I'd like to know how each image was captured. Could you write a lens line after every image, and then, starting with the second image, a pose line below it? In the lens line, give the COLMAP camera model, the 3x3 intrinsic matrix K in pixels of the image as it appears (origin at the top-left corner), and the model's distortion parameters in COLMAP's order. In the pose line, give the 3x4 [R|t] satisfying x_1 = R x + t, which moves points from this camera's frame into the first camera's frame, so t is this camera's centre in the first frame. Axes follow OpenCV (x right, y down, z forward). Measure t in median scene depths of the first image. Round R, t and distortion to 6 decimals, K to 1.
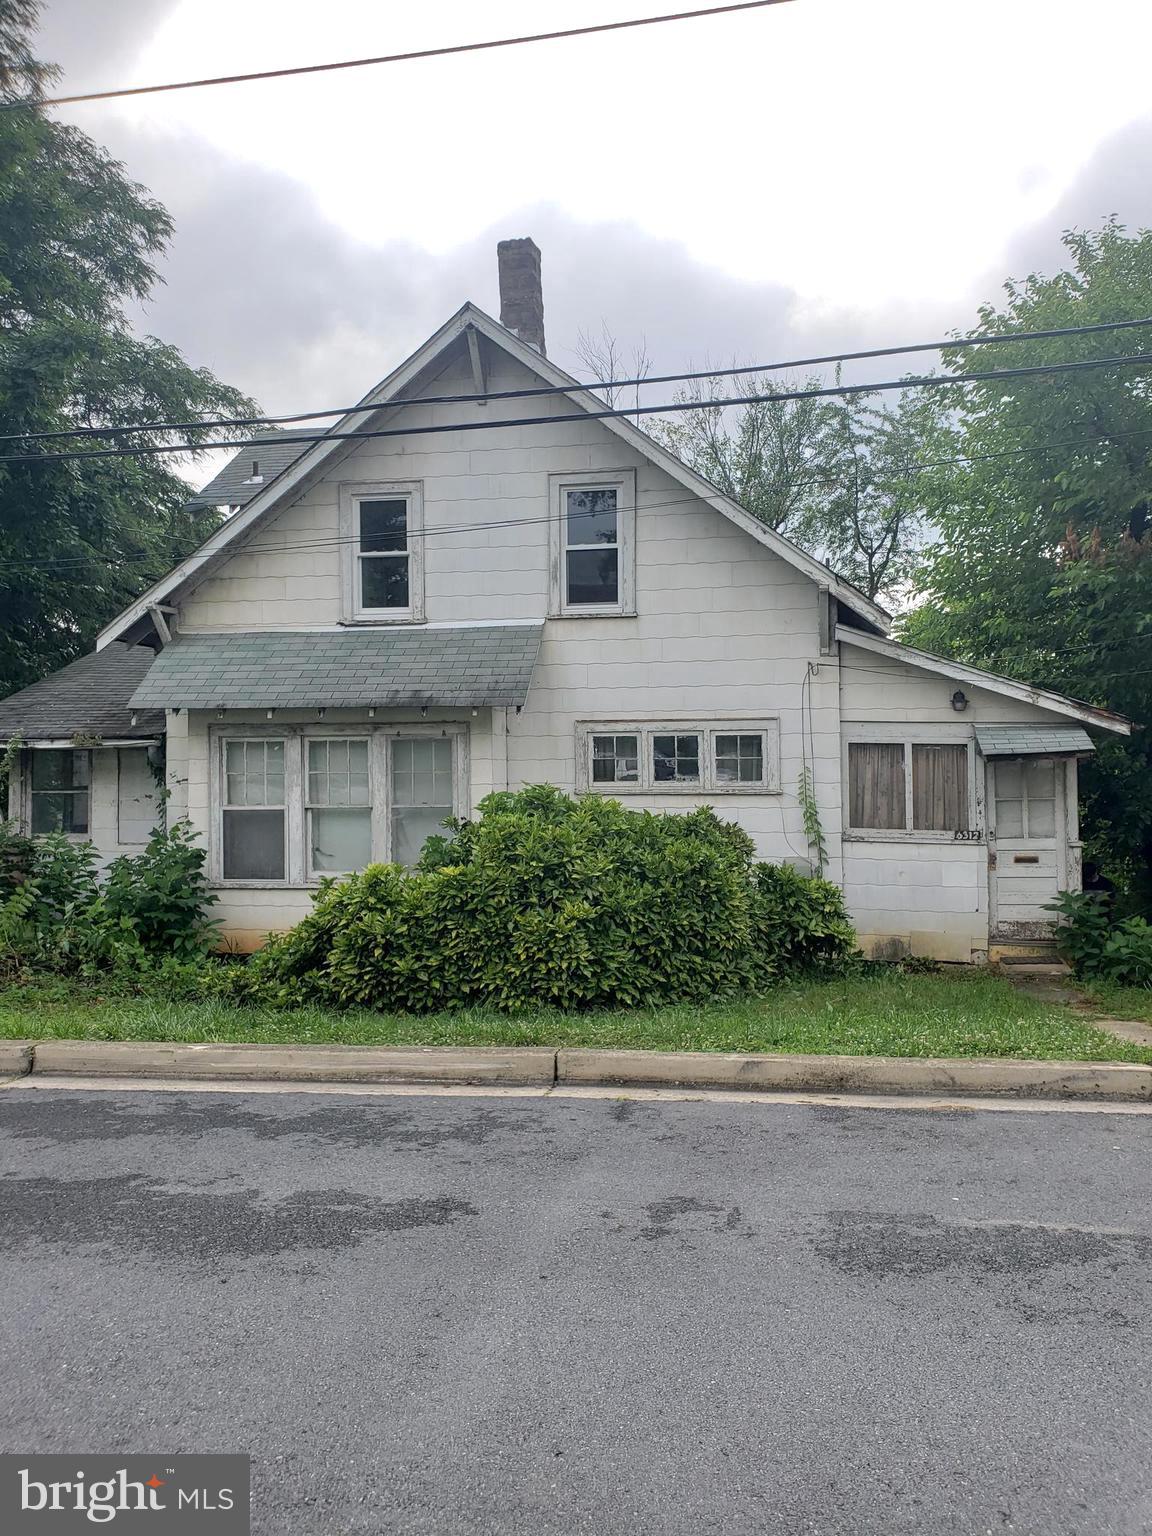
lens RADIAL K [[1220.5, 0, 596.9], [0, 1220.5, 777.9], [0, 0, 1]] dist [0.063686, -0.001763]
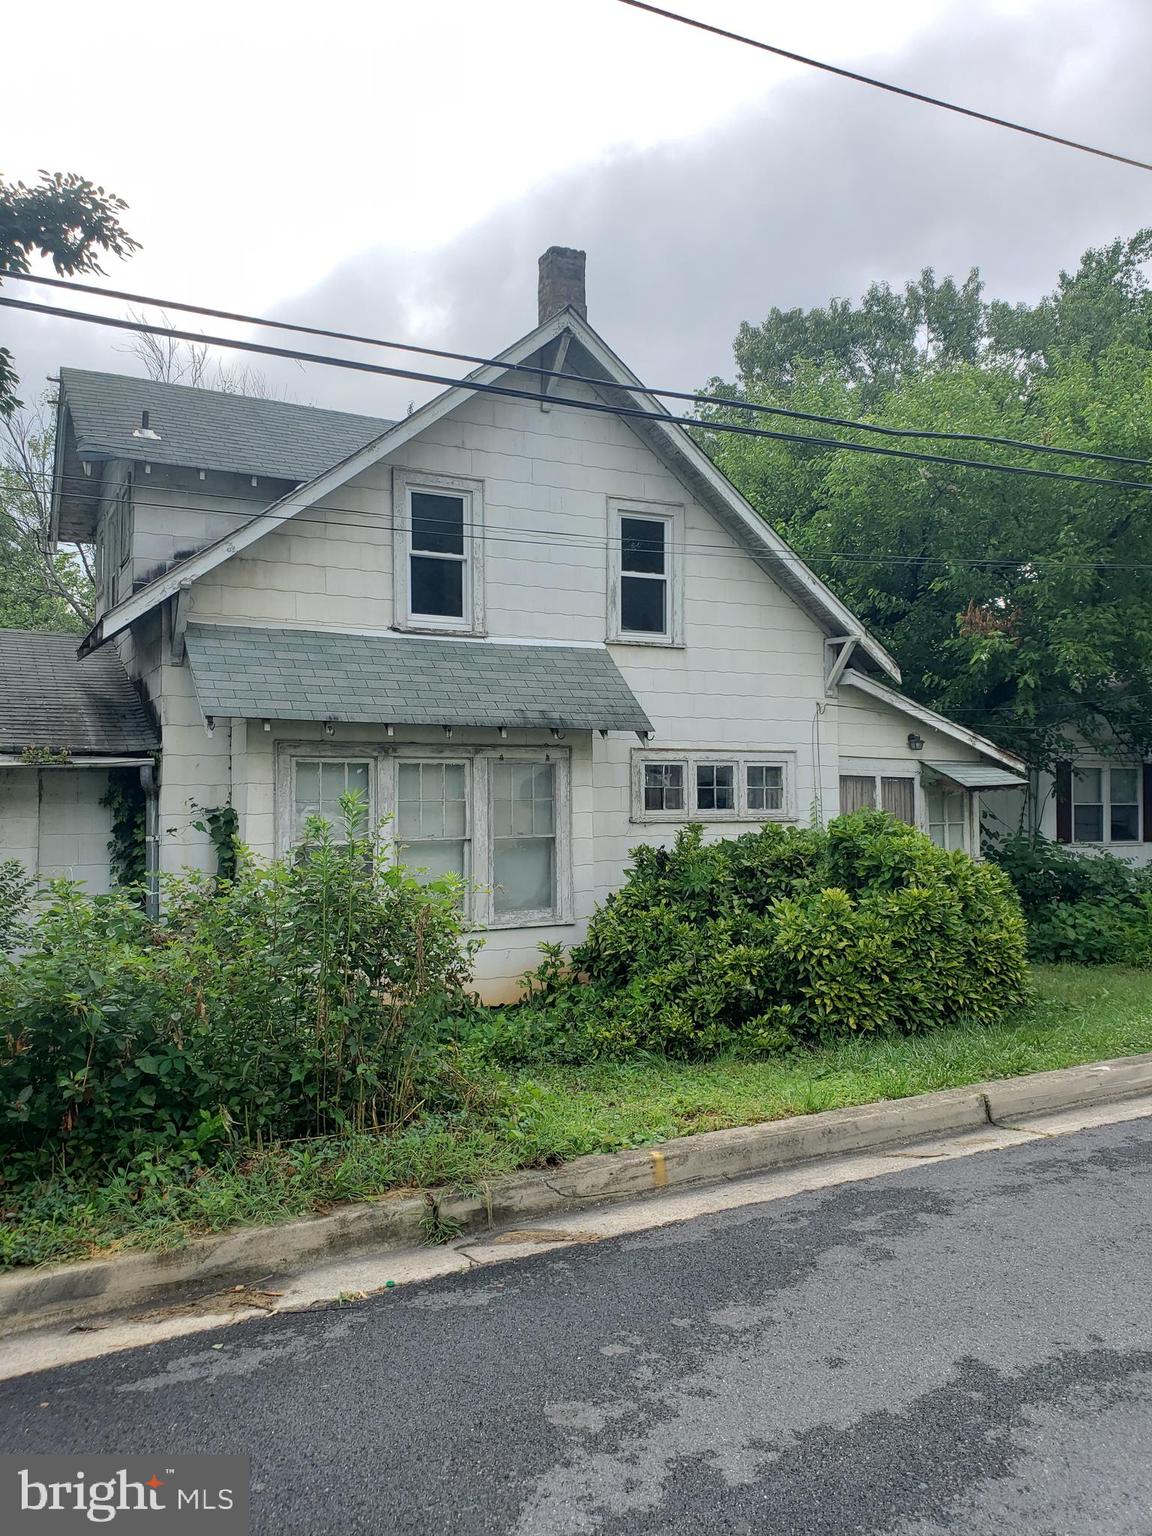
lens RADIAL K [[1220.5, 0, 596.9], [0, 1220.5, 777.9], [0, 0, 1]] dist [0.063686, -0.001763]
pose [[0.788012, 0.013784, 0.615505, -0.661128], [0.005474, 0.999553, -0.029393, 0.006018], [-0.615635, 0.026531, 0.787584, 0.246123]]
